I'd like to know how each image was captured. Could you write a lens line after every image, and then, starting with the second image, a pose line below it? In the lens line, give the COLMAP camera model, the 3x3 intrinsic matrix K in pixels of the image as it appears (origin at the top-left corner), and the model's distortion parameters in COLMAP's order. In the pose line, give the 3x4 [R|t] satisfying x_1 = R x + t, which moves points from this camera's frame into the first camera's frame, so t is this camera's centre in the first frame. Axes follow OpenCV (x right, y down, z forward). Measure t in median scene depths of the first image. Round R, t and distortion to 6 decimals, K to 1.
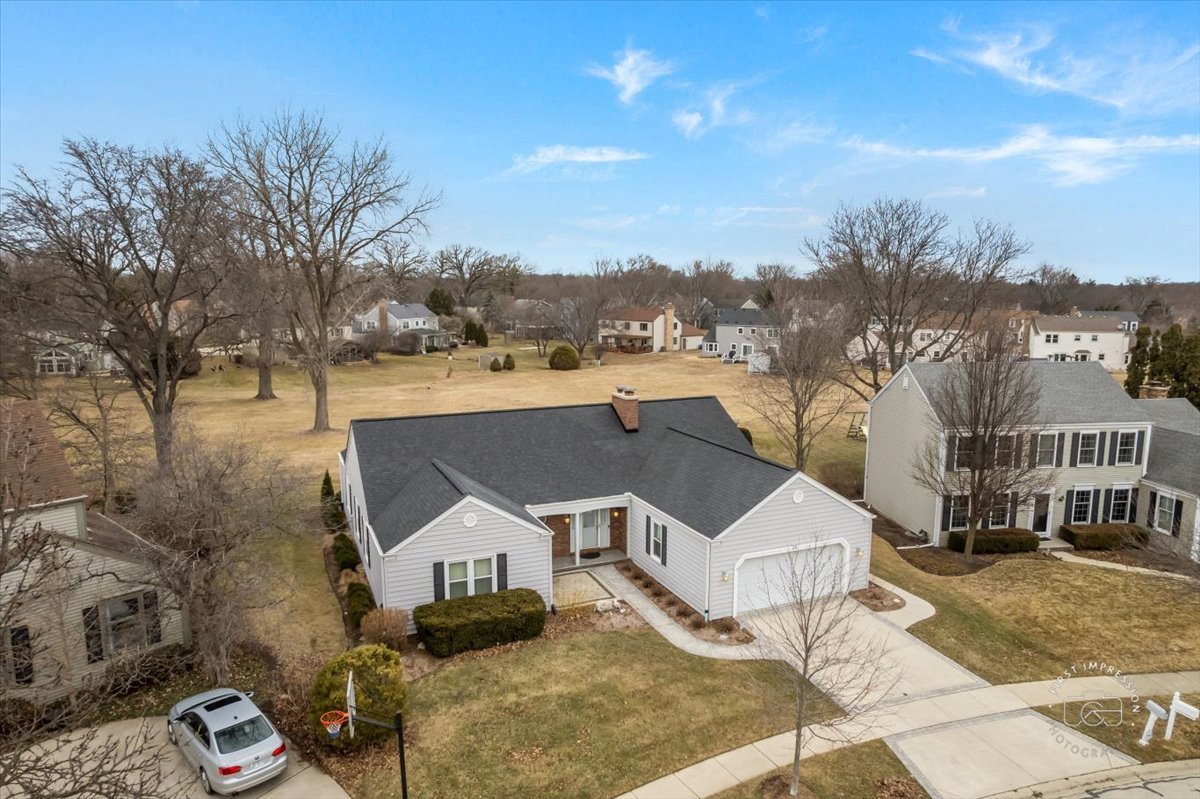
lens RADIAL K [[764.4, 0, 604.4], [0, 764.4, 399.1], [0, 0, 1]] dist [-0.048835, 0.030039]
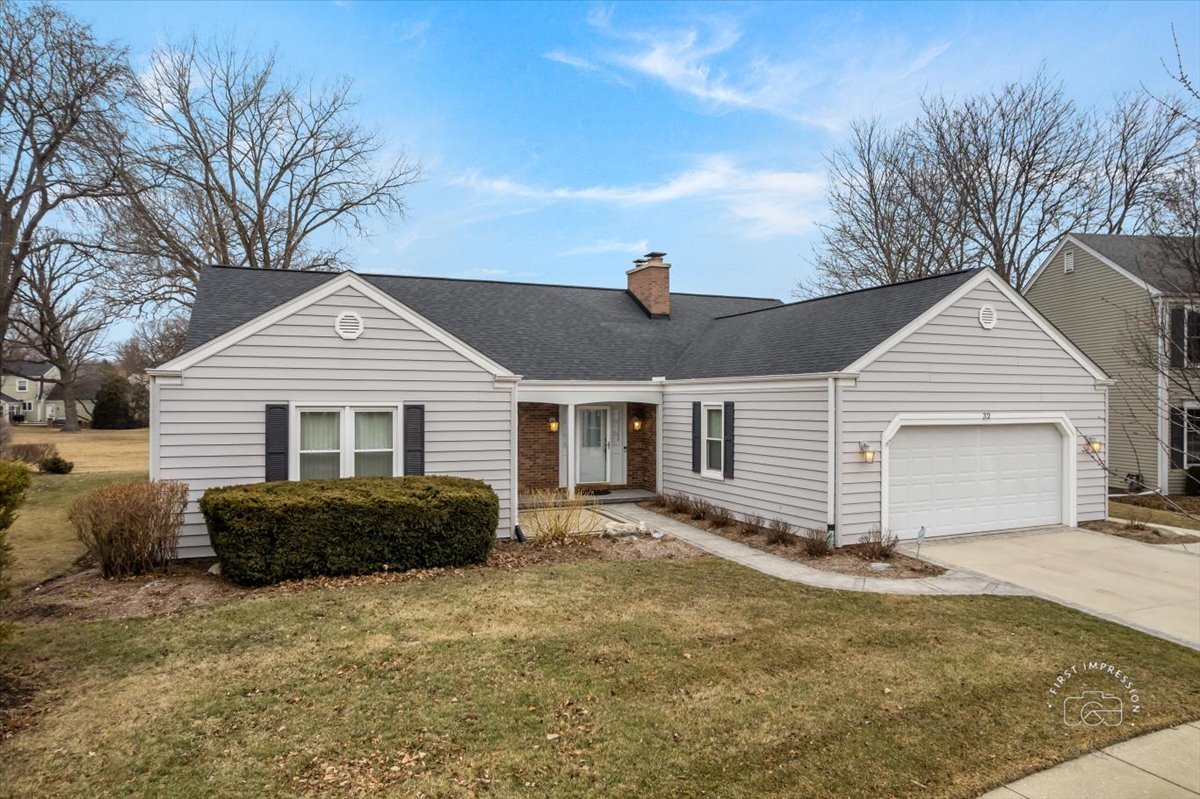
lens RADIAL K [[764.4, 0, 605.0], [0, 764.4, 399.8], [0, 0, 1]] dist [-0.048835, 0.030039]
pose [[0.999982, -0.000628, -0.005909, -0.007049], [-0.000264, 0.988733, -0.149690, 0.250849], [0.005937, 0.149689, 0.988715, 0.467123]]
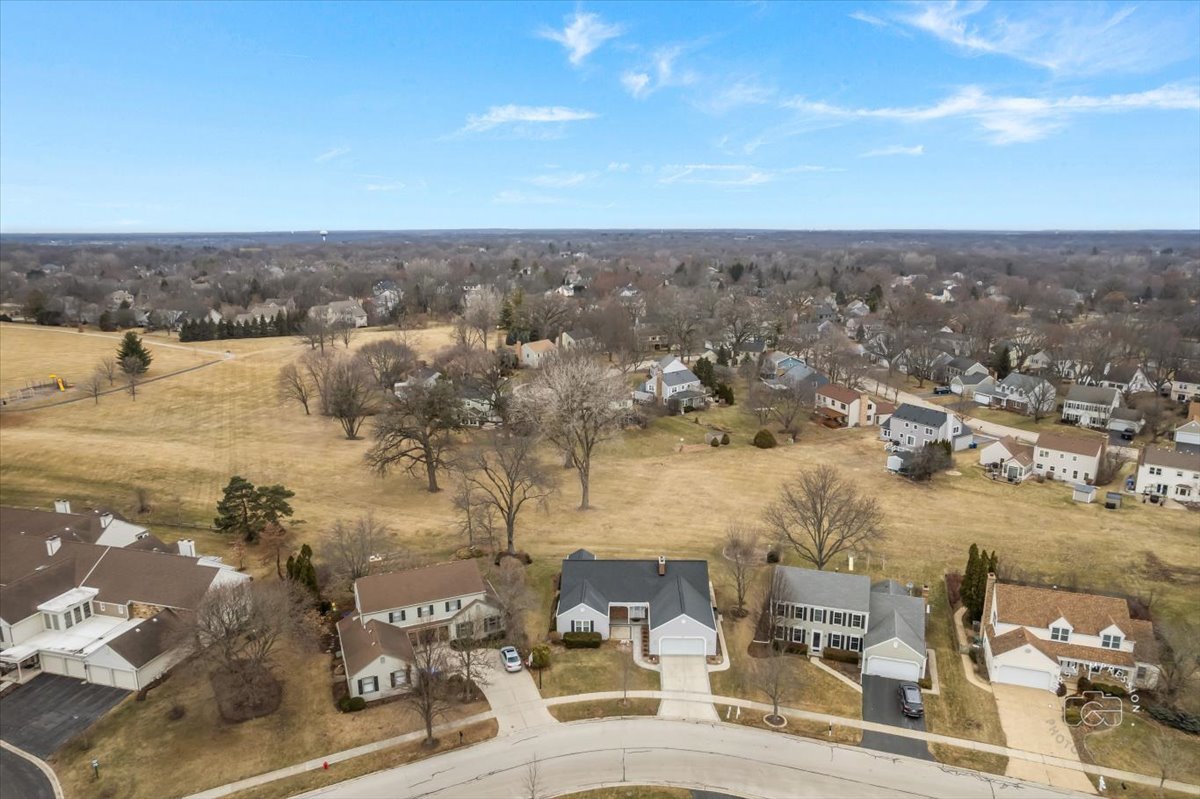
lens RADIAL K [[764.4, 0, 600.0], [0, 764.4, 395.3], [0, 0, 1]] dist [-0.048835, 0.030039]
pose [[0.900040, 0.082003, -0.428022, 1.117915], [-0.052578, 0.995396, 0.080143, -0.942167], [0.432623, -0.049627, 0.900208, -1.730108]]
